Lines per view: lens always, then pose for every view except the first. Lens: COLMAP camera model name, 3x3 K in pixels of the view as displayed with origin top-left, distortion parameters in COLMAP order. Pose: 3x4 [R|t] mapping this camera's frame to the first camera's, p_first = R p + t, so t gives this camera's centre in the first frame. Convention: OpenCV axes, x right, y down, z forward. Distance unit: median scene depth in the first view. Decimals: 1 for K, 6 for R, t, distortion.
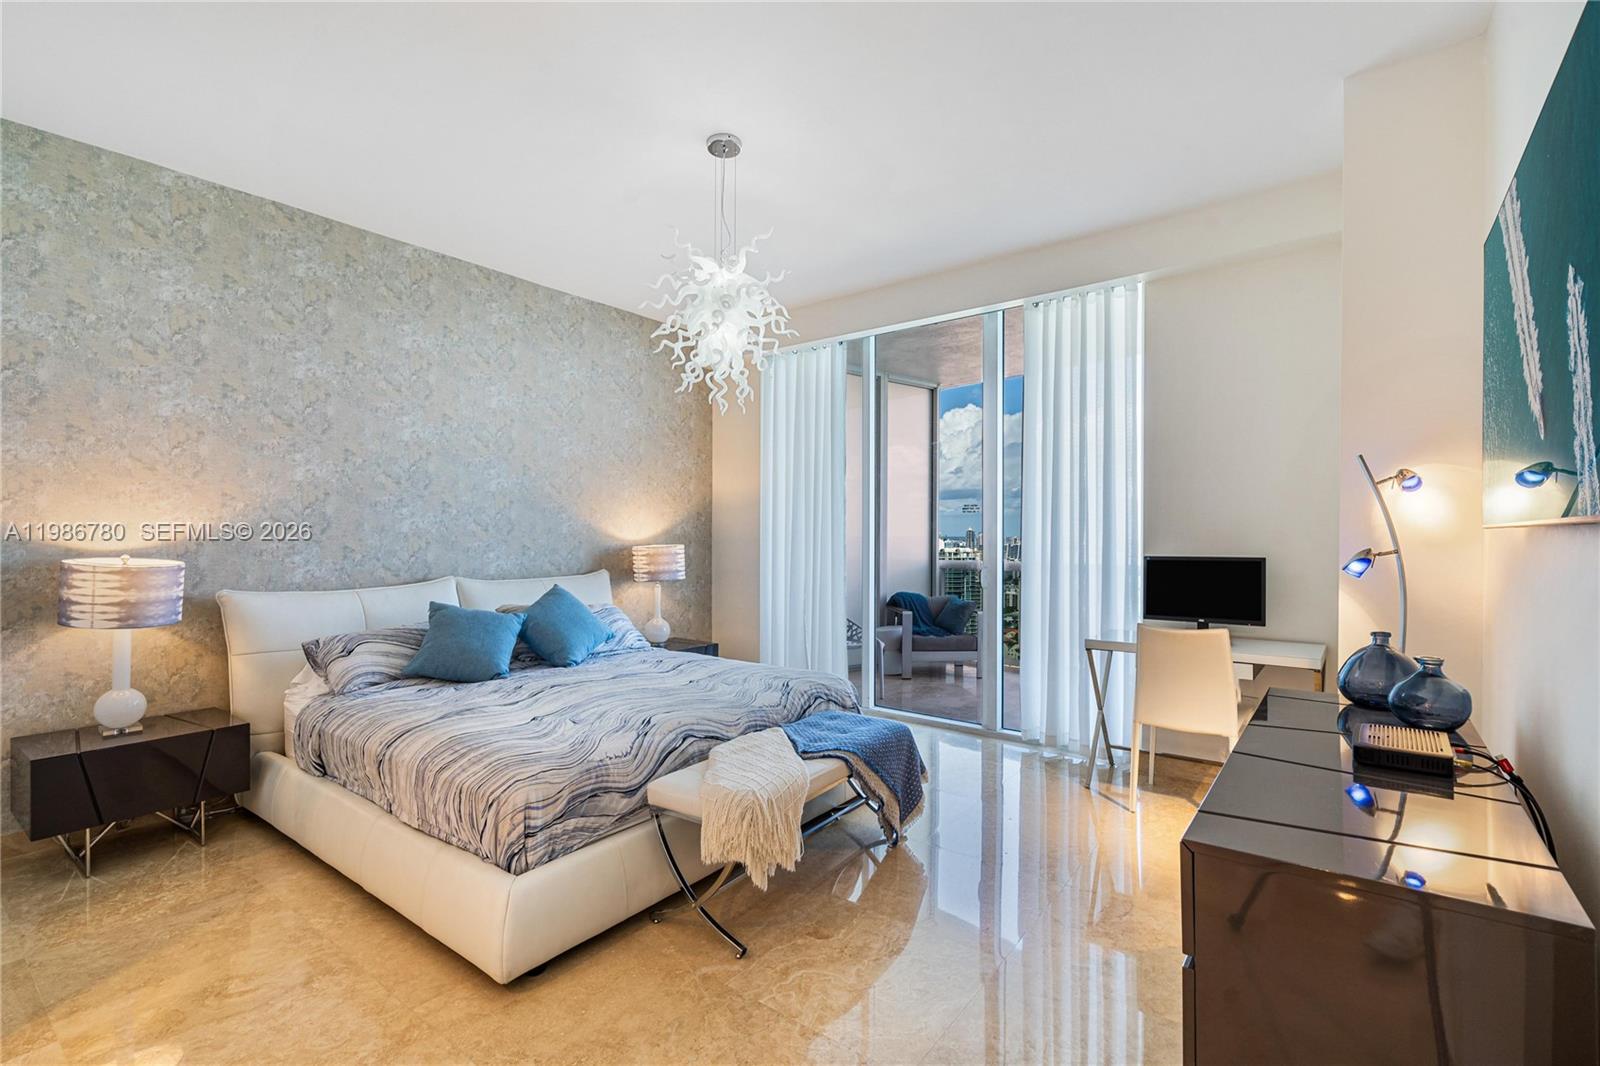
lens RADIAL K [[729.7, 0, 790.8], [0, 729.7, 536.0], [0, 0, 1]] dist [-0.000160, -0.001096]
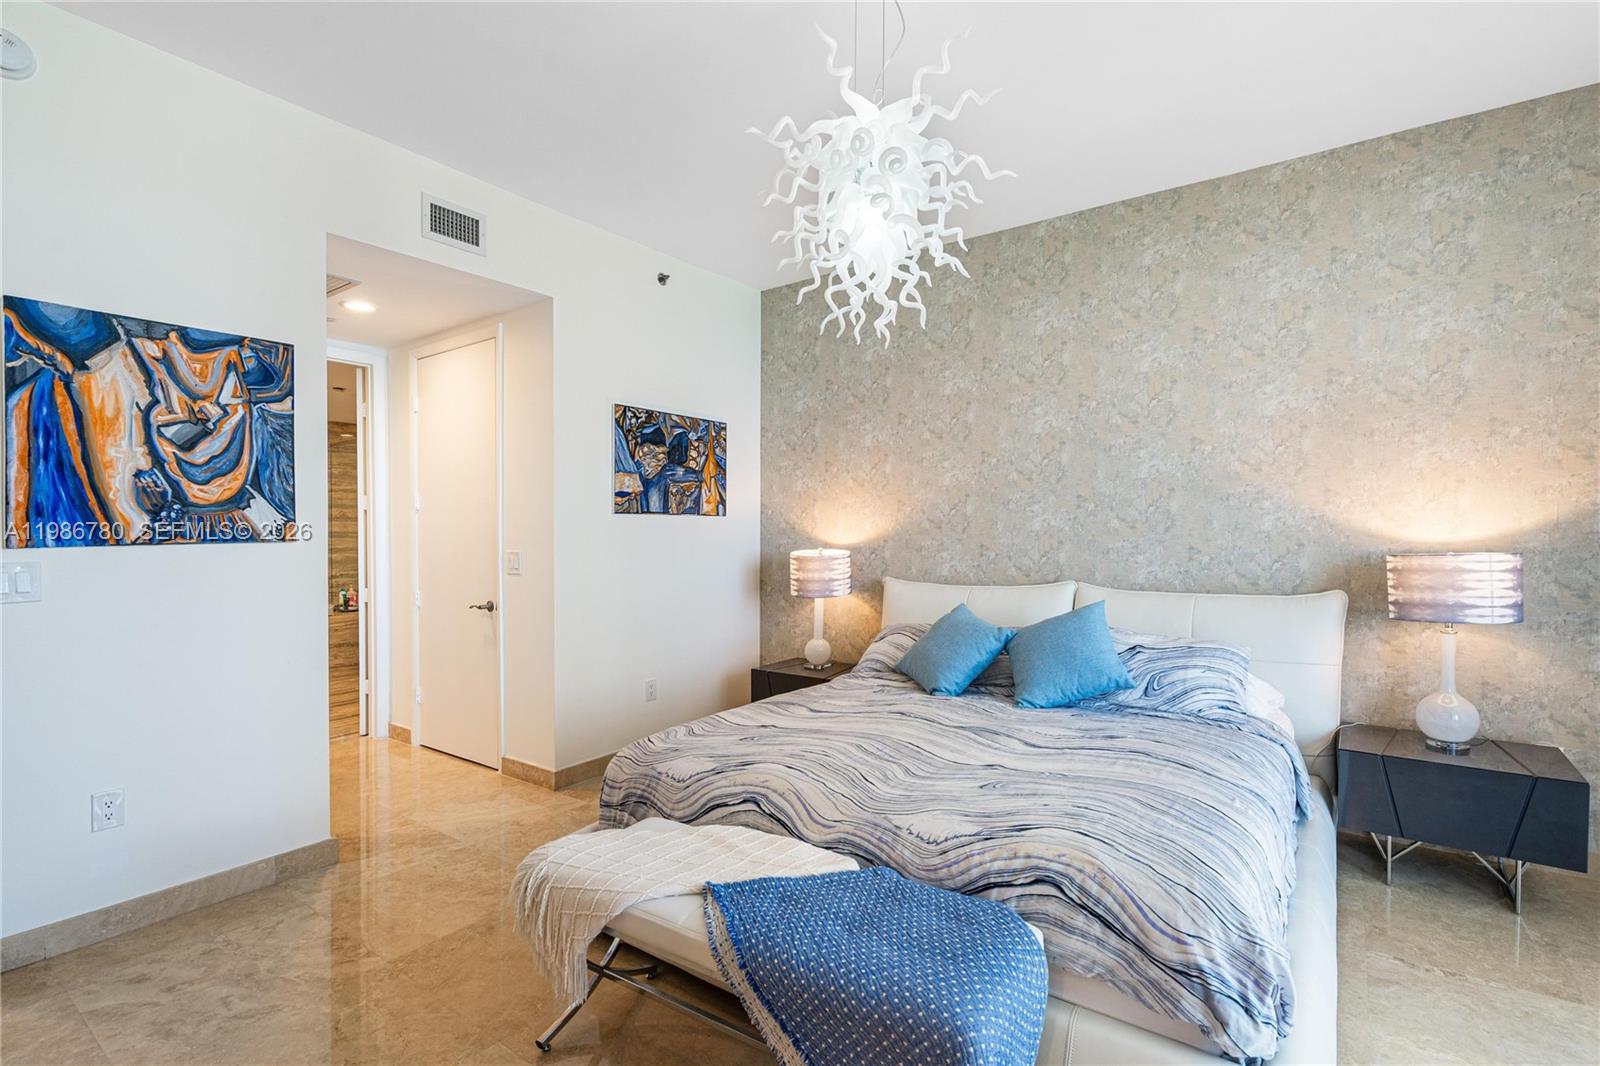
lens RADIAL K [[729.7, 0, 791.0], [0, 729.7, 531.2], [0, 0, 1]] dist [-0.000160, -0.001096]
pose [[0.031907, -0.001740, -0.999489, 0.457940], [0.003174, 0.999994, -0.001639, -0.004420], [0.999486, -0.003120, 0.031912, 0.746997]]
